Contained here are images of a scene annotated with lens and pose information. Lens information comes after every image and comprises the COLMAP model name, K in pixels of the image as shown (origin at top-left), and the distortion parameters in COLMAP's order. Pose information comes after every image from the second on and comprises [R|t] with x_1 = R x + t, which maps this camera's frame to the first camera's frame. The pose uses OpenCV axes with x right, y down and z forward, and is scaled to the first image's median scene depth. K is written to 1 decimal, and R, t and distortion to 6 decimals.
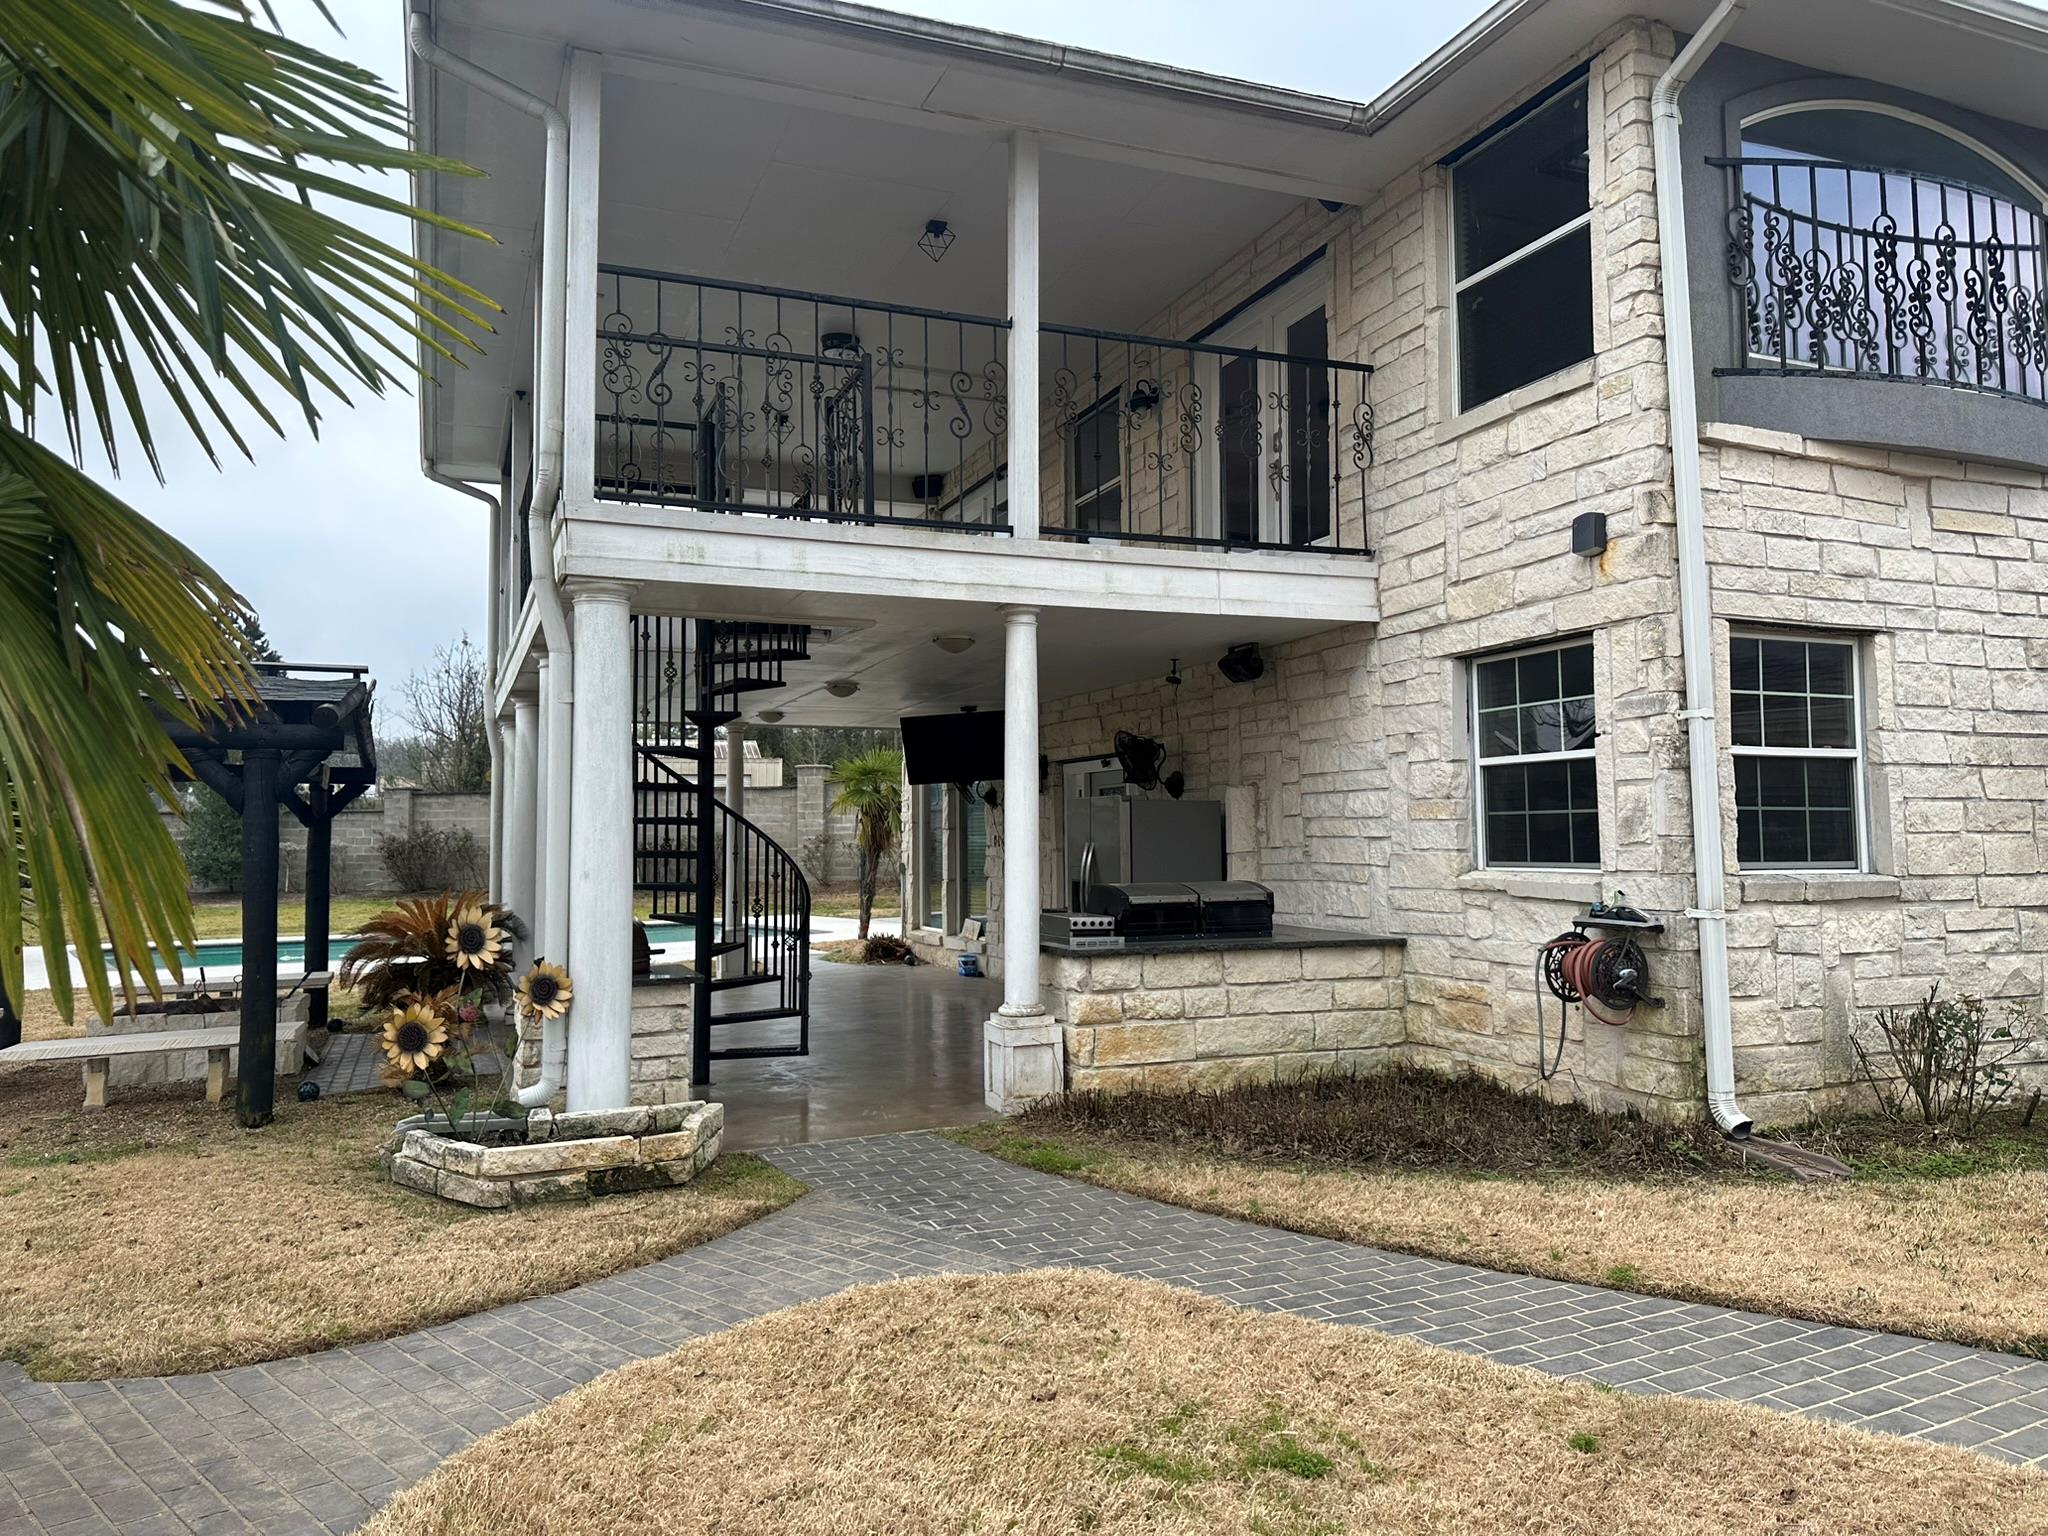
lens RADIAL K [[1426.9, 0, 1015.5], [0, 1426.9, 751.1], [0, 0, 1]] dist [0.049772, -0.077338]
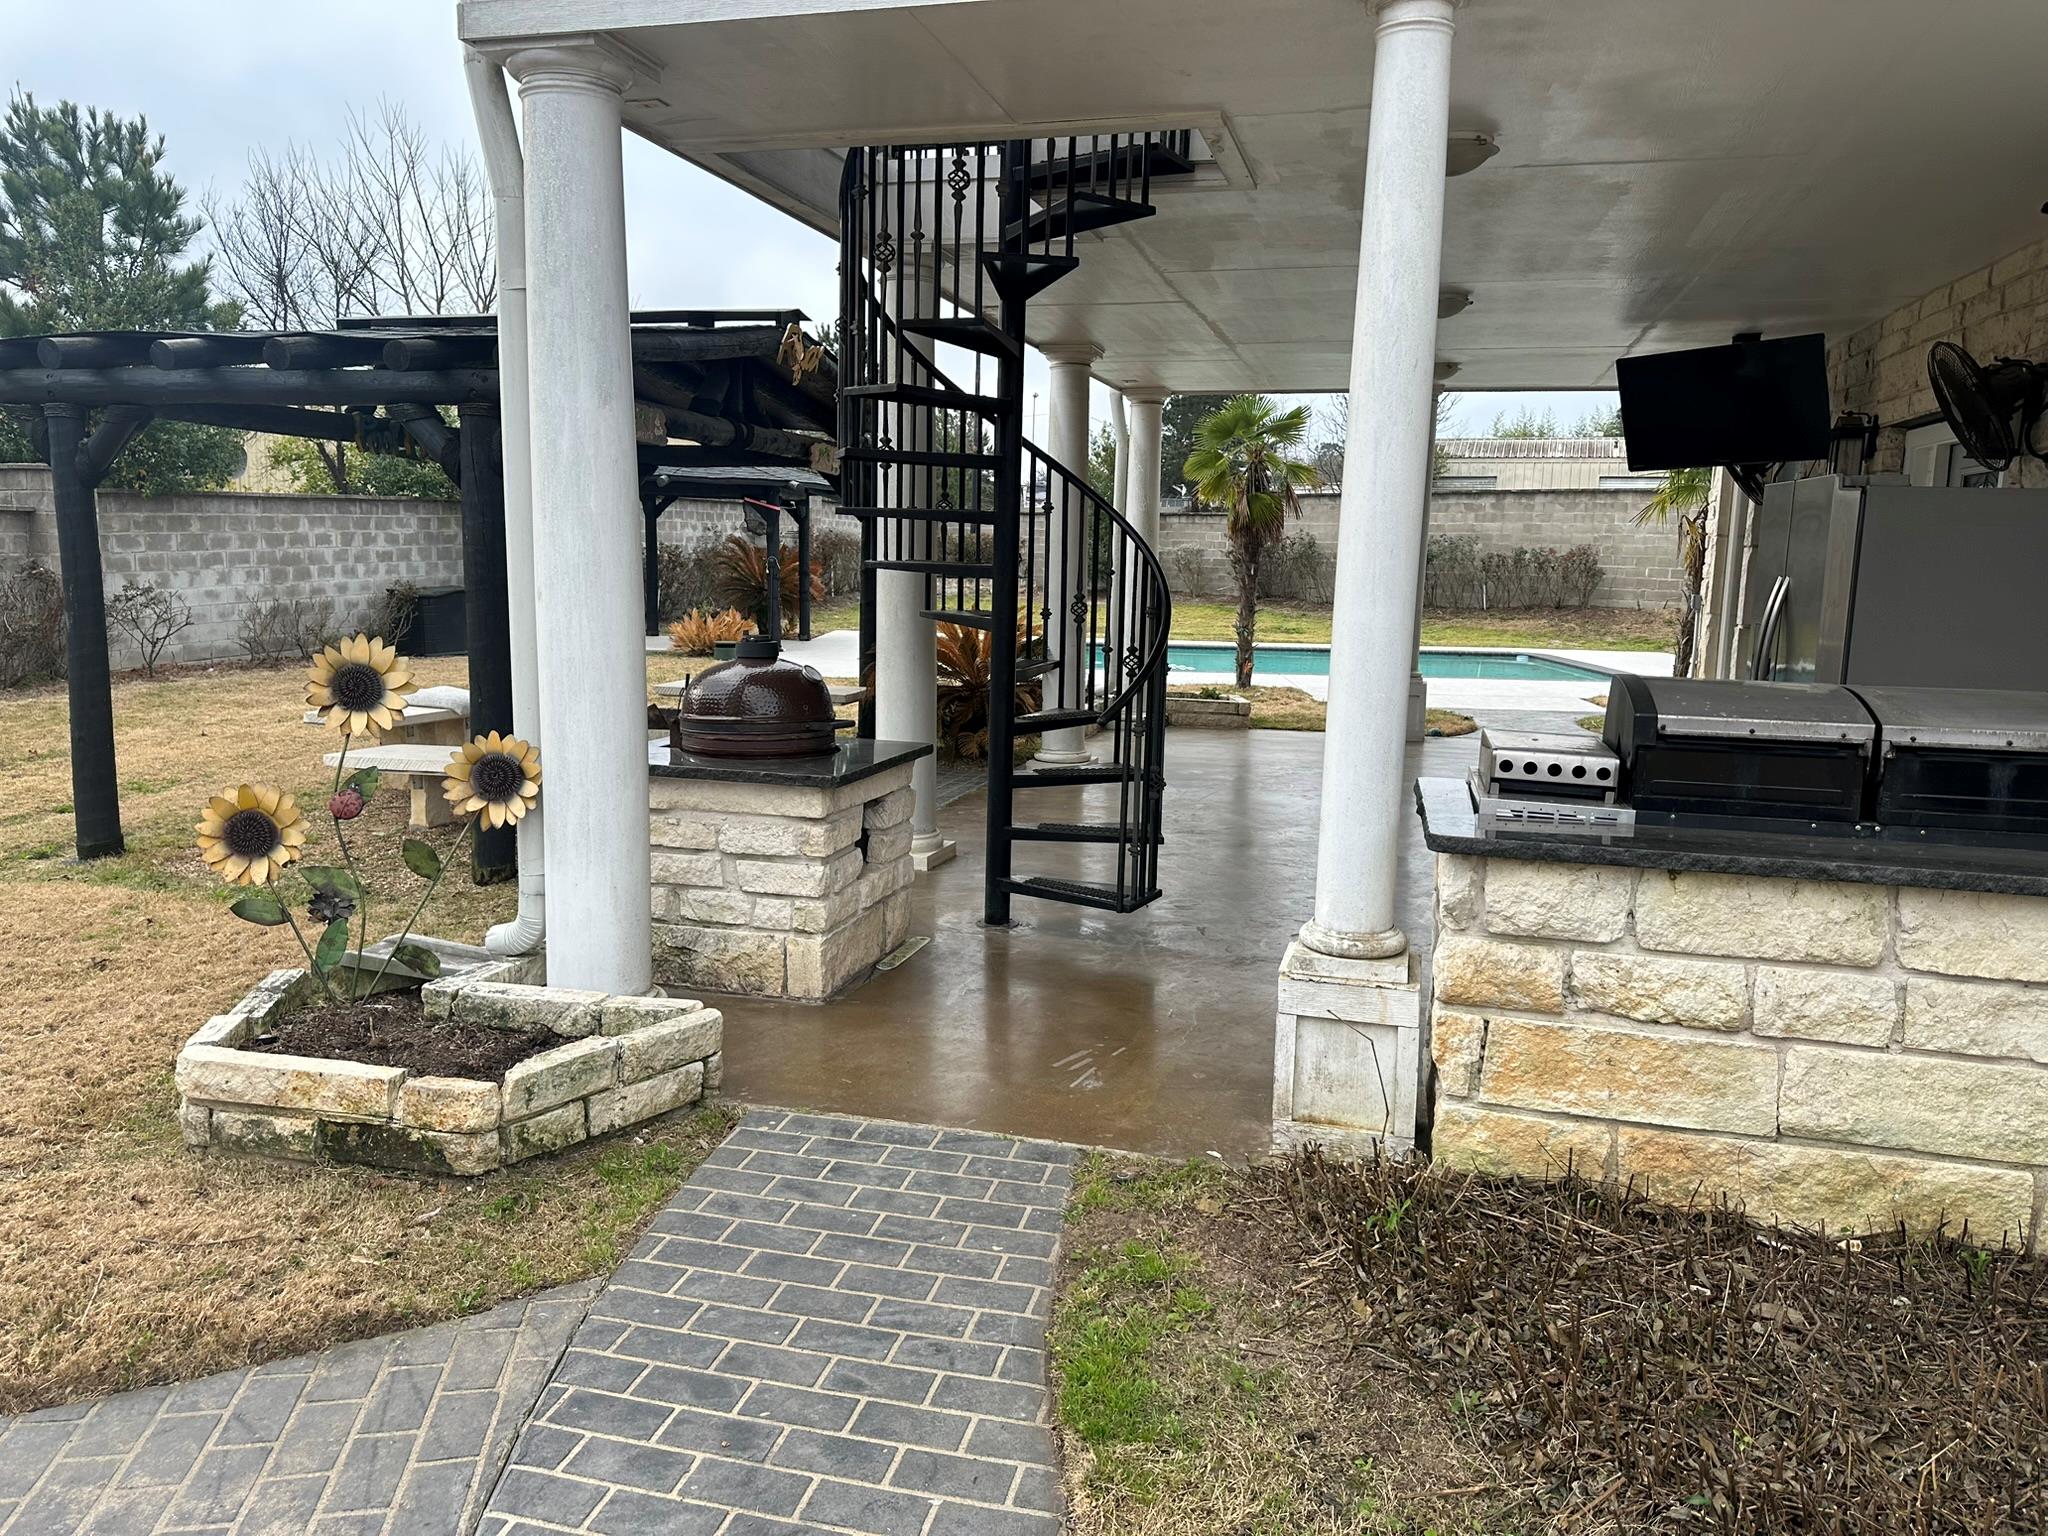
lens RADIAL K [[1426.9, 0, 1015.5], [0, 1426.9, 751.1], [0, 0, 1]] dist [0.049772, -0.077338]
pose [[0.789055, 0.118494, -0.602786, 0.188658], [0.005040, 0.979940, 0.199231, 0.029974], [0.614302, -0.160243, 0.772629, 0.583634]]
